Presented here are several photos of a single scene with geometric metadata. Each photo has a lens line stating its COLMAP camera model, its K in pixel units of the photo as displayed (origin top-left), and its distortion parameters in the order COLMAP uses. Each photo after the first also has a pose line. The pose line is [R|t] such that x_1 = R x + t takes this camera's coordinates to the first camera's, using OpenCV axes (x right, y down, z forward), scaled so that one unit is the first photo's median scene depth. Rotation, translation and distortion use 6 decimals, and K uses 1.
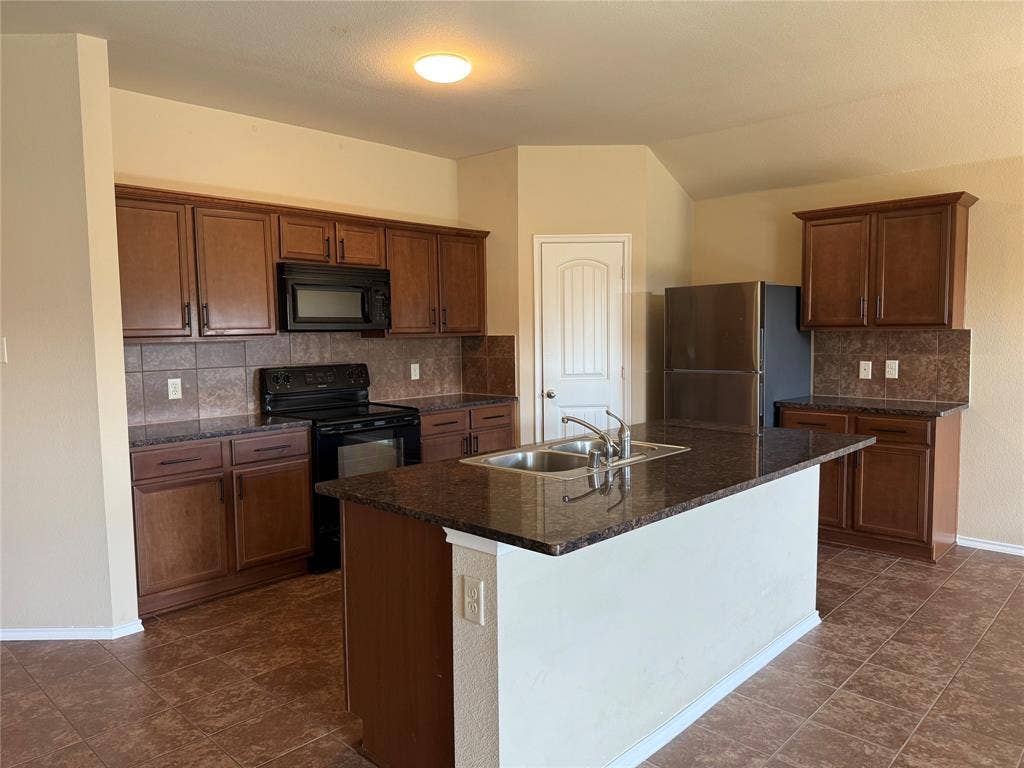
lens RADIAL K [[725.3, 0, 512.0], [0, 725.3, 384.0], [0, 0, 1]] dist [0.161048, -0.239762]
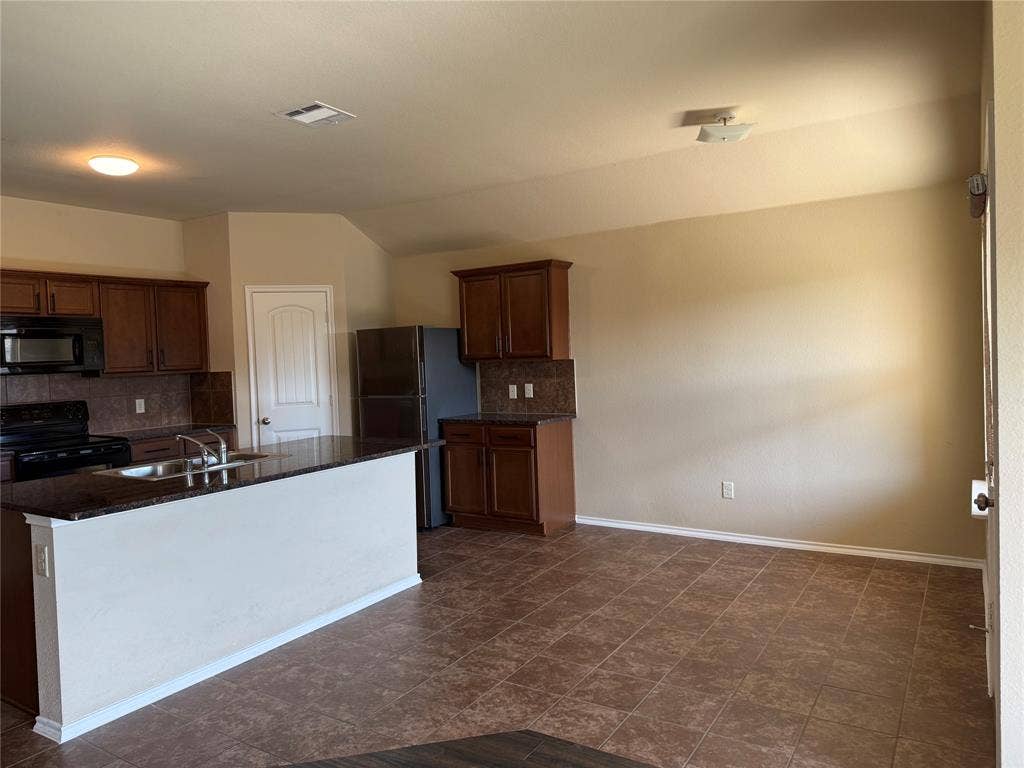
lens RADIAL K [[729.2, 0, 511.1], [0, 729.2, 370.1], [0, 0, 1]] dist [0.094552, -0.165105]
pose [[0.981730, -0.027236, 0.188321, 0.236121], [0.038139, 0.997784, -0.054515, 0.012710], [-0.186419, 0.060701, 0.980593, -0.248082]]
